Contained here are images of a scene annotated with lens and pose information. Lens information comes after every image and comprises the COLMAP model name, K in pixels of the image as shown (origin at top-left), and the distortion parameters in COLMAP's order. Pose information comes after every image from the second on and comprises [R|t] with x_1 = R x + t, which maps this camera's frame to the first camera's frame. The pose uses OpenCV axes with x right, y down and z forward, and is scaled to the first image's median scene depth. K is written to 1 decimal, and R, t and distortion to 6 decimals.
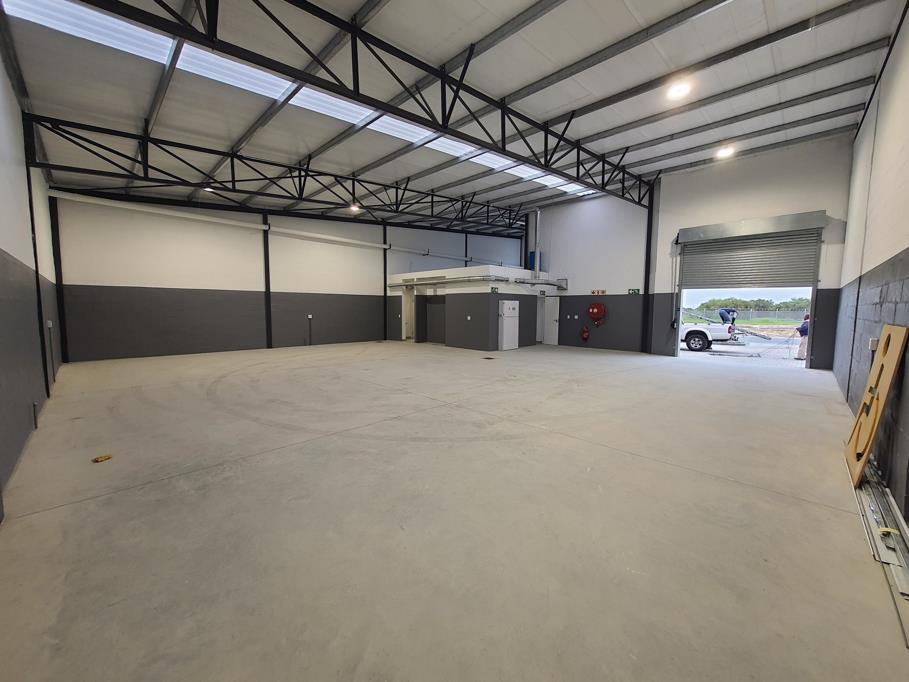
lens RADIAL K [[353.4, 0, 461.2], [0, 353.4, 339.1], [0, 0, 1]] dist [-0.019122, 0.000032]
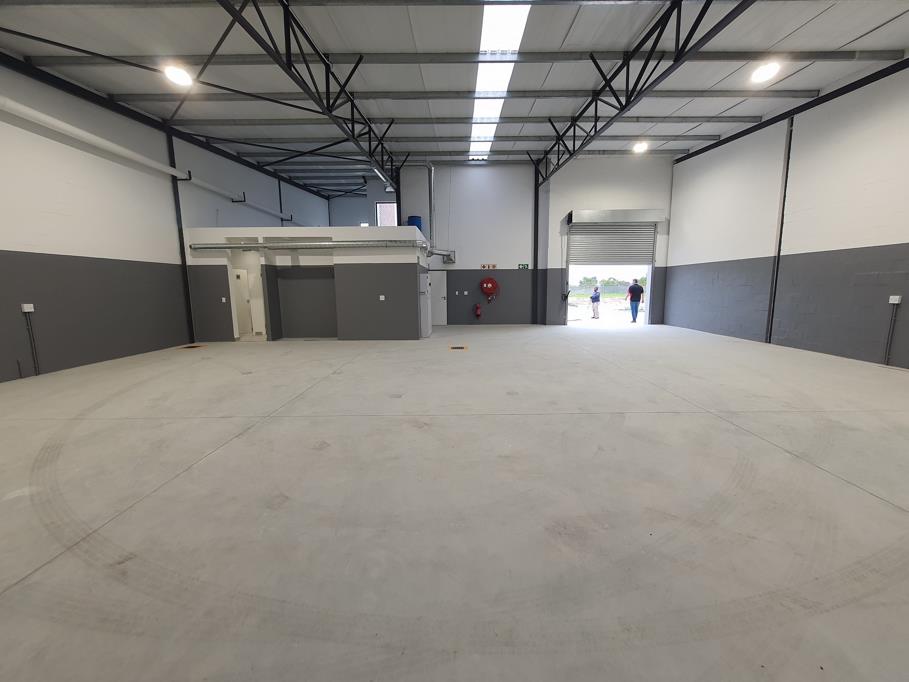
lens RADIAL K [[350.5, 0, 462.8], [0, 350.5, 341.6], [0, 0, 1]] dist [-0.000015, 0.000048]
pose [[0.712752, -0.123215, 0.690509, -0.352942], [0.074375, 0.992176, 0.100274, -0.028830], [-0.697462, -0.020113, 0.716339, 0.340430]]
